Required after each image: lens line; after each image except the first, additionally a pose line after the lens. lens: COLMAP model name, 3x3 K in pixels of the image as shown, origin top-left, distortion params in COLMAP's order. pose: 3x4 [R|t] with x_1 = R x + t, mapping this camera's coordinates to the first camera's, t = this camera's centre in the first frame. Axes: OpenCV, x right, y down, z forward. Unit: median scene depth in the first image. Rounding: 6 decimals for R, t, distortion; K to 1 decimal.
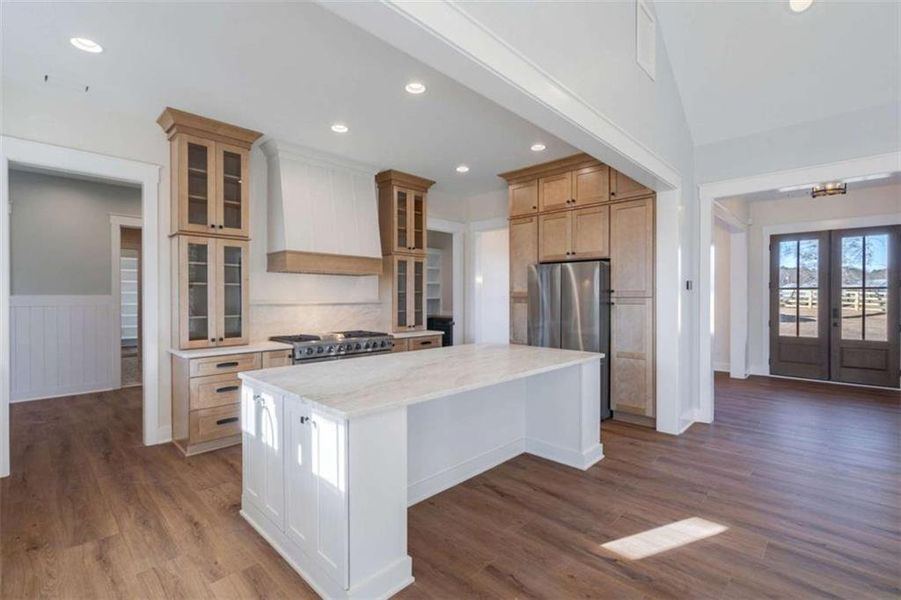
lens RADIAL K [[406.5, 0, 449.6], [0, 406.5, 300.3], [0, 0, 1]] dist [-0.024972, -0.000018]
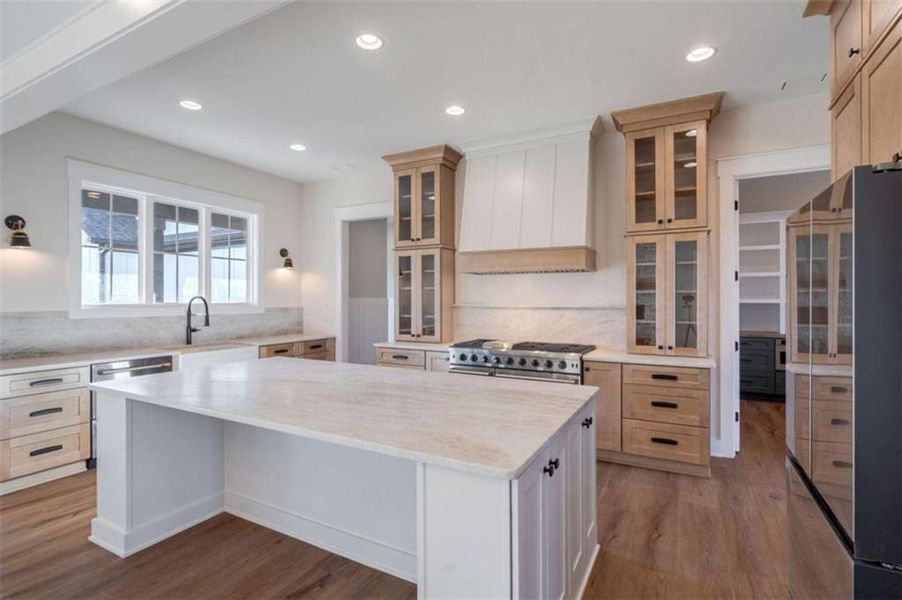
lens RADIAL K [[439.3, 0, 448.2], [0, 439.3, 283.9], [0, 0, 1]] dist [0.056867, 0.000300]
pose [[0.268132, -0.032178, -0.962845, 0.521907], [-0.008810, 0.999318, -0.035850, -0.006302], [0.963342, 0.018095, 0.267666, 0.572383]]
